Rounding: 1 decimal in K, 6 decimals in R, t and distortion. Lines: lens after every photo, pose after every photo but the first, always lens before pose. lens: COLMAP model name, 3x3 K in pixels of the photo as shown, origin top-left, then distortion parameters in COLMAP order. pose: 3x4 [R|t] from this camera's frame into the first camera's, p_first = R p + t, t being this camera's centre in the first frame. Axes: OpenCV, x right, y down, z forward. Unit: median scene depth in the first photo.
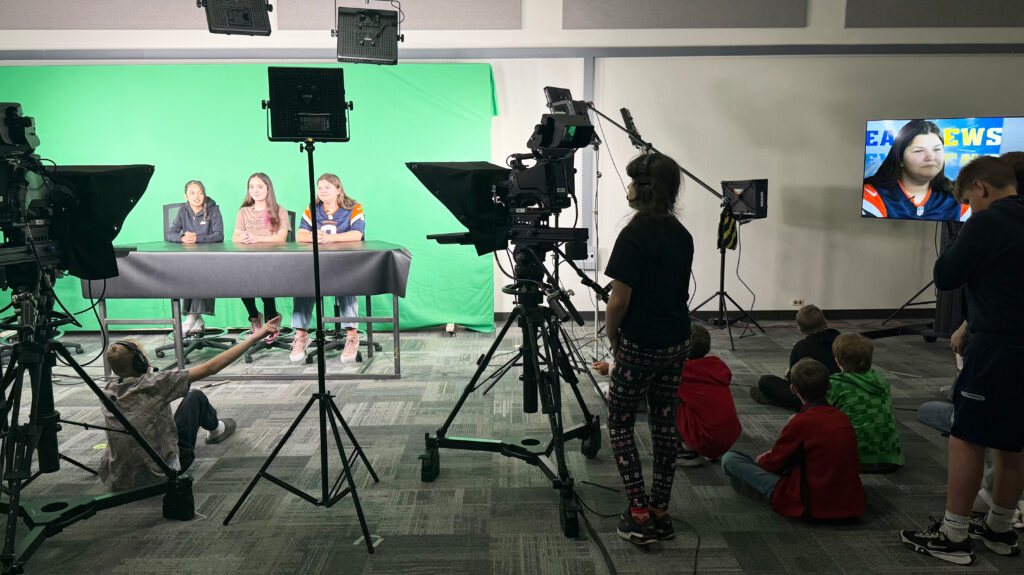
lens RADIAL K [[746.9, 0, 512.0], [0, 746.9, 287.5], [0, 0, 1]] dist [0.071535, -0.177654]
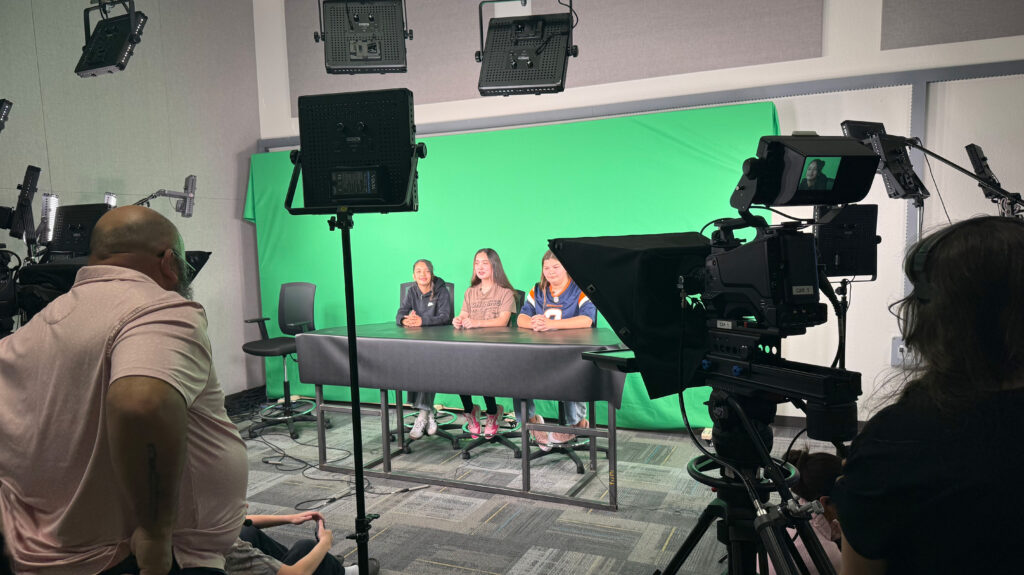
lens RADIAL K [[703.5, 0, 506.7], [0, 703.5, 328.4], [0, 0, 1]] dist [0.097676, -0.135085]
pose [[0.908369, 0.031281, -0.416997, 0.053585], [-0.042342, 0.998953, -0.017300, -0.056140], [0.416019, 0.033371, 0.908743, 0.313421]]
